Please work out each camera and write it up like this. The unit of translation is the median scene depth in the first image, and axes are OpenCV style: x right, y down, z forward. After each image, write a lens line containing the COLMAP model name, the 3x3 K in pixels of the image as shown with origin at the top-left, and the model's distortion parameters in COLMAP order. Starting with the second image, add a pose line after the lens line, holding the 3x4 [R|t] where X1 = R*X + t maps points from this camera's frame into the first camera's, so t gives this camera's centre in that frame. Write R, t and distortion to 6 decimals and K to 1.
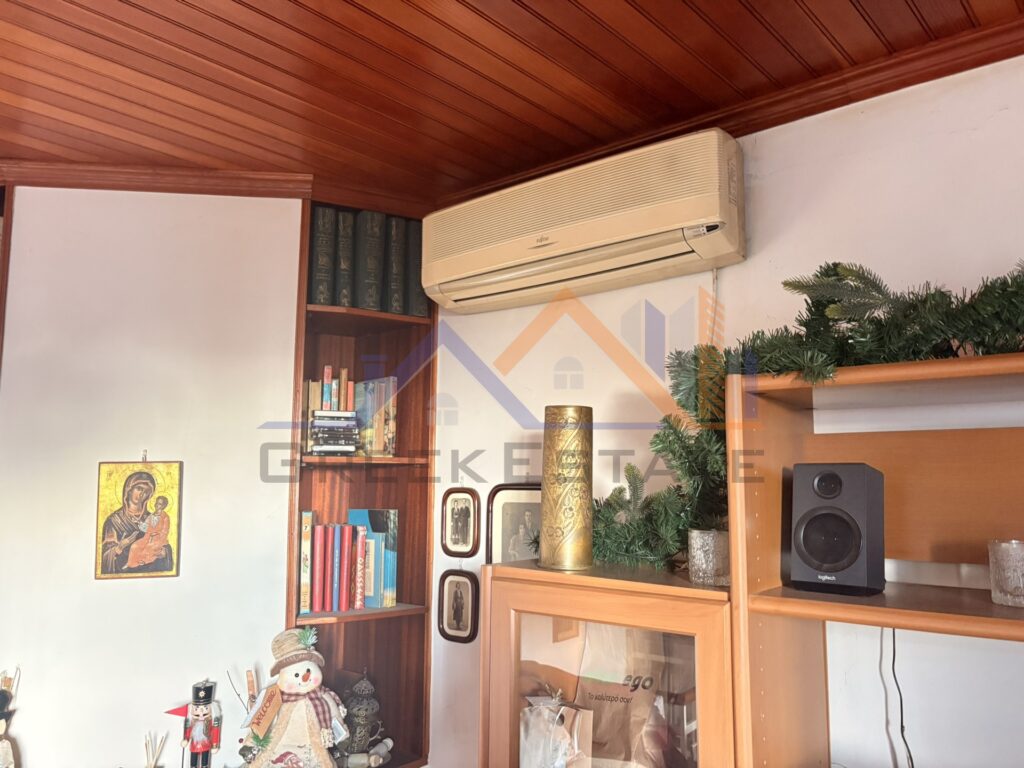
lens RADIAL K [[772.6, 0, 518.0], [0, 772.6, 387.7], [0, 0, 1]] dist [0.039981, -0.039412]
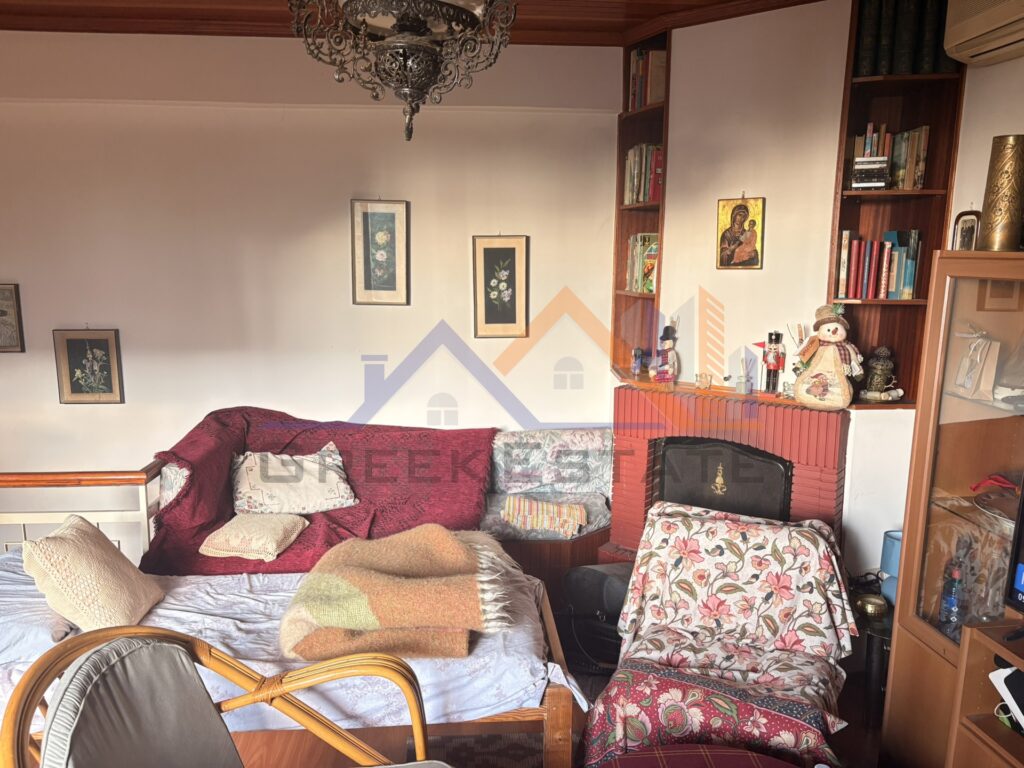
lens RADIAL K [[769.6, 0, 509.5], [0, 769.6, 385.5], [0, 0, 1]] dist [0.033909, -0.041458]
pose [[0.701486, 0.123742, -0.701858, 0.361273], [0.078605, 0.965369, 0.248764, 0.031609], [0.708335, -0.229674, 0.667466, -0.515748]]
